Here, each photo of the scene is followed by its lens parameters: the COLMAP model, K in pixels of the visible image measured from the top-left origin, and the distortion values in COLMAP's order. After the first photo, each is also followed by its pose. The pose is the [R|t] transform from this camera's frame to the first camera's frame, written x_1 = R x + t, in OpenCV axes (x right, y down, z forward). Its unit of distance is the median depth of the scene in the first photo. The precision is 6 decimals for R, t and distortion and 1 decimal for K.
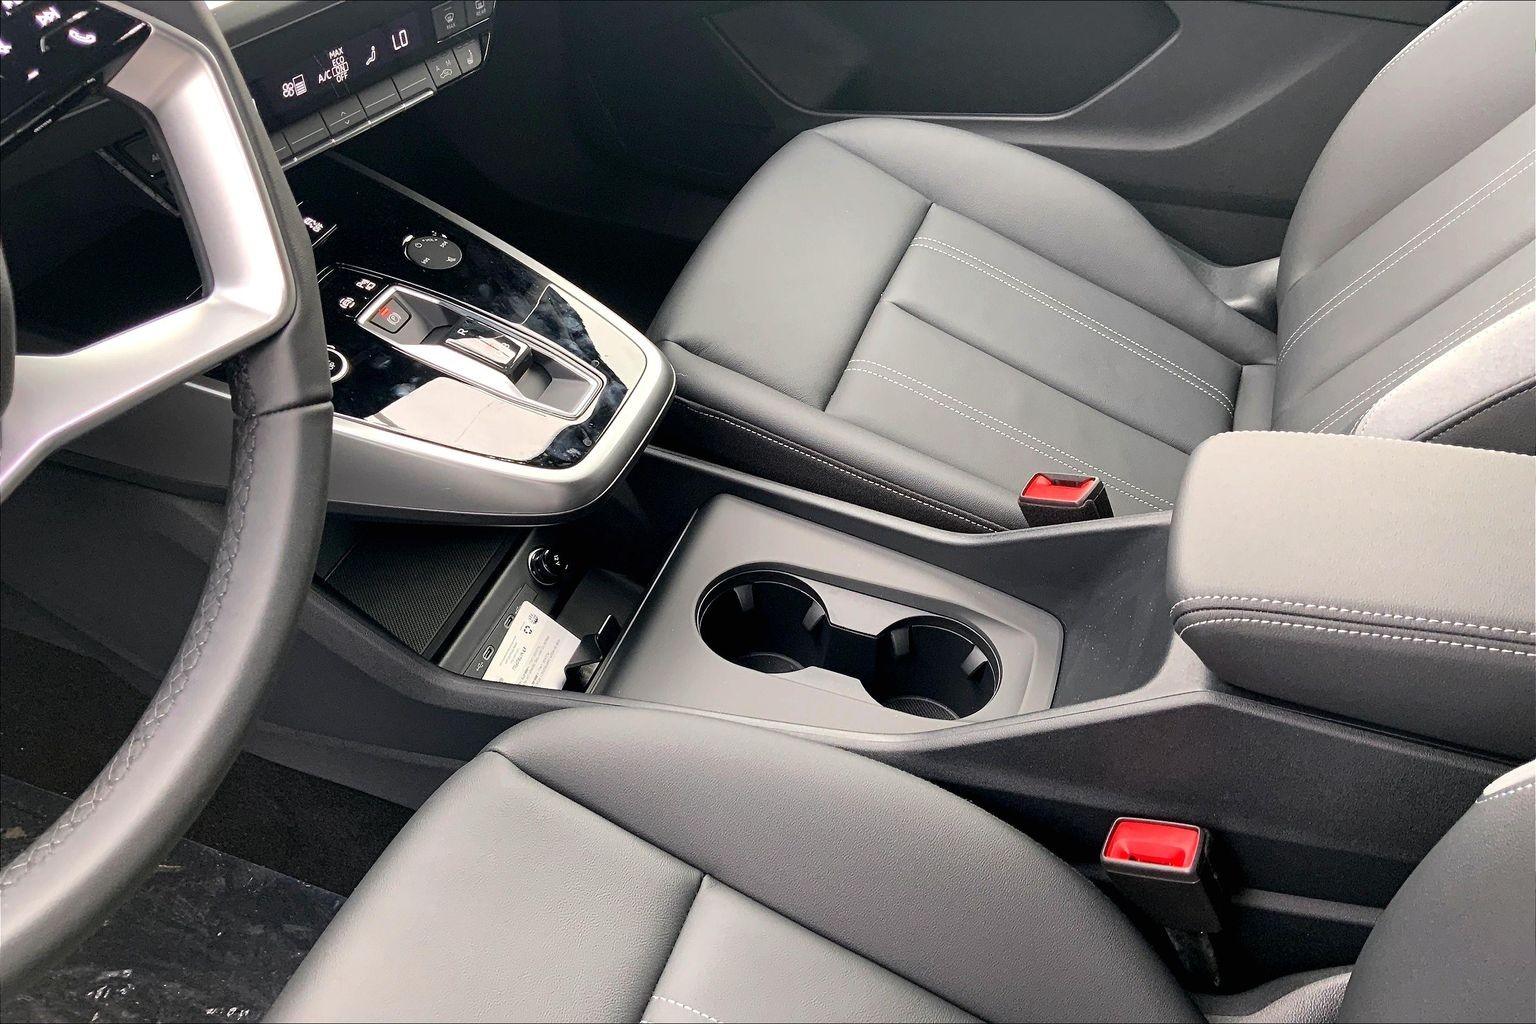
lens RADIAL K [[1310.8, 0, 769.7], [0, 1310.8, 397.9], [0, 0, 1]] dist [0.124128, -0.159804]
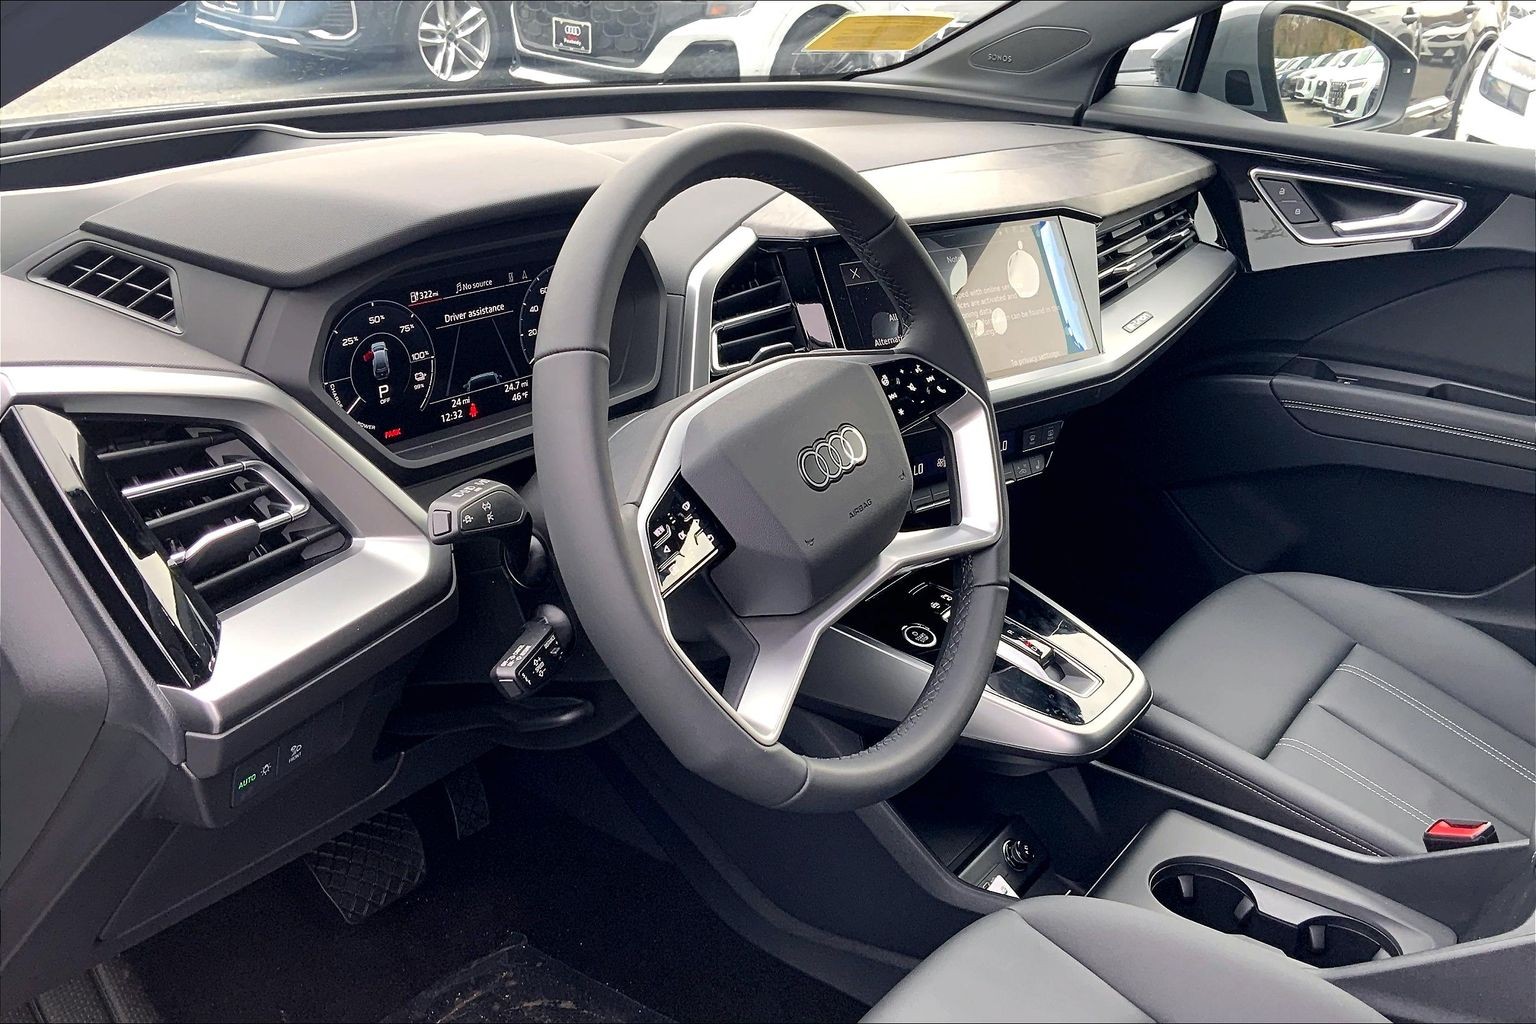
lens RADIAL K [[1310.8, 0, 769.7], [0, 1310.8, 397.9], [0, 0, 1]] dist [0.124128, -0.159804]
pose [[0.948889, 0.106544, -0.297084, -0.072610], [-0.211463, 0.913394, -0.347843, 0.273281], [0.234294, 0.392887, 0.889239, -0.479411]]
